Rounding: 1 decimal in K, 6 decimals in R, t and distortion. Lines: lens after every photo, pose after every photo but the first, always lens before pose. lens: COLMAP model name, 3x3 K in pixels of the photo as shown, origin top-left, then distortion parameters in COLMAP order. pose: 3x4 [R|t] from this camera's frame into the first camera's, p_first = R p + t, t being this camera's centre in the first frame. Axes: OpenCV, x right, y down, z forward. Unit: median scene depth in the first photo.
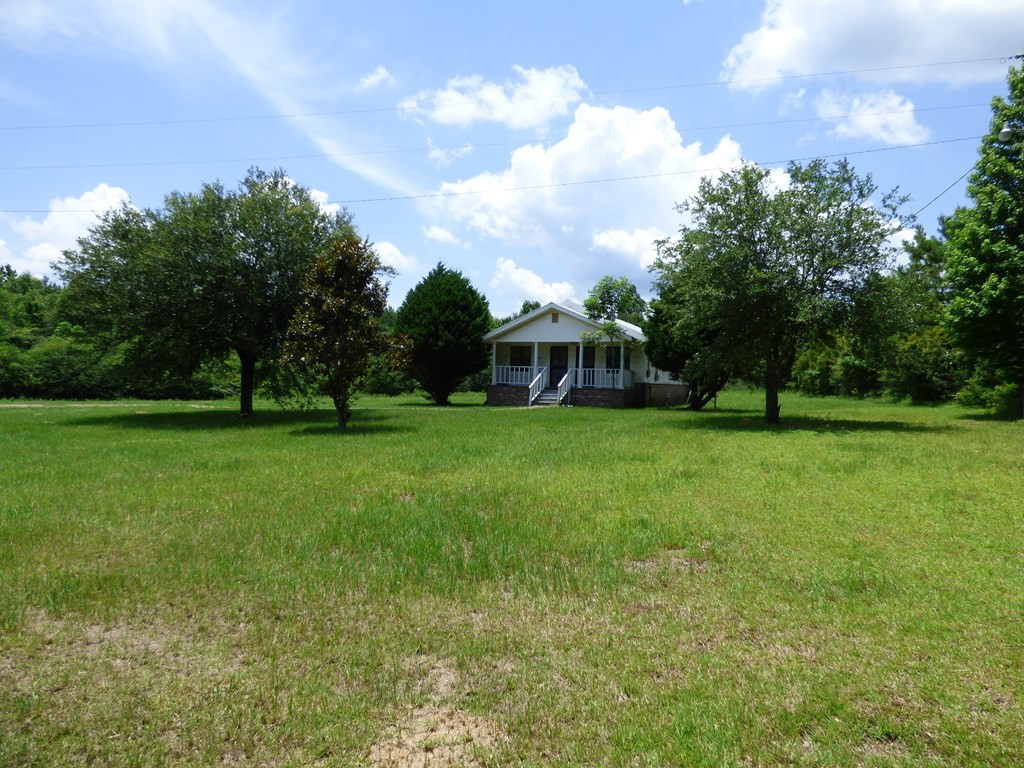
lens RADIAL K [[639.3, 0, 505.9], [0, 639.3, 379.7], [0, 0, 1]] dist [-0.004125, 0.035751]
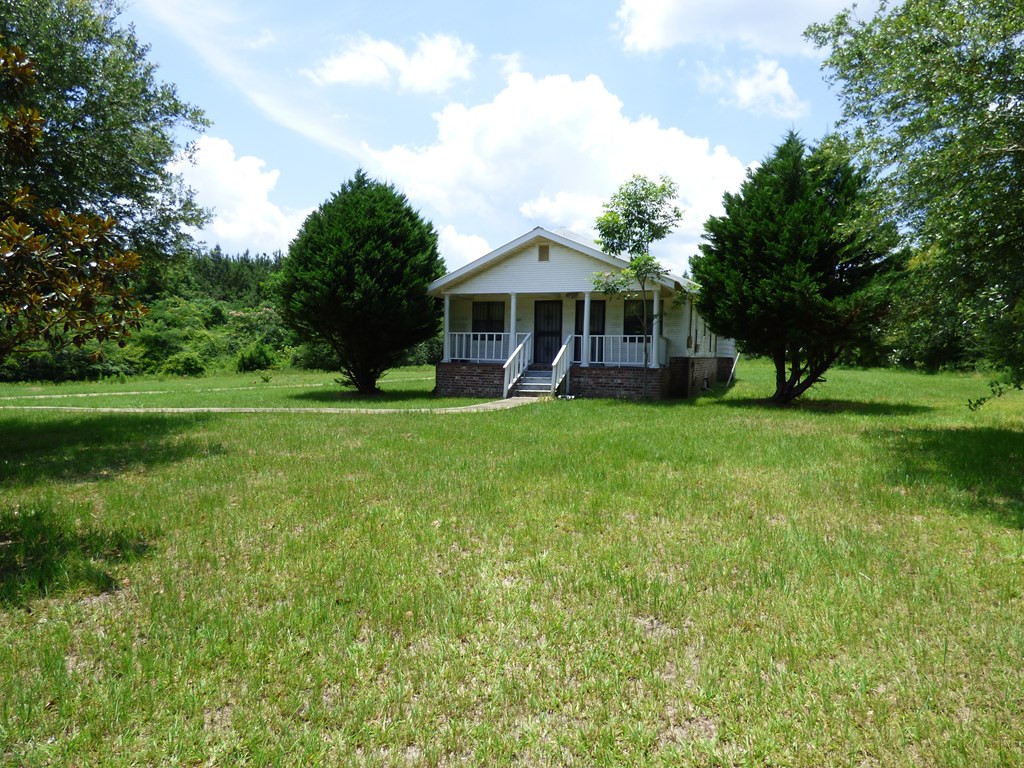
lens RADIAL K [[614.0, 0, 504.6], [0, 614.0, 379.3], [0, 0, 1]] dist [-0.003930, -0.000715]
pose [[0.998343, -0.011154, 0.056456, 0.003809], [0.008149, 0.998552, 0.053177, -0.006564], [-0.056968, -0.052629, 0.996988, 0.376510]]
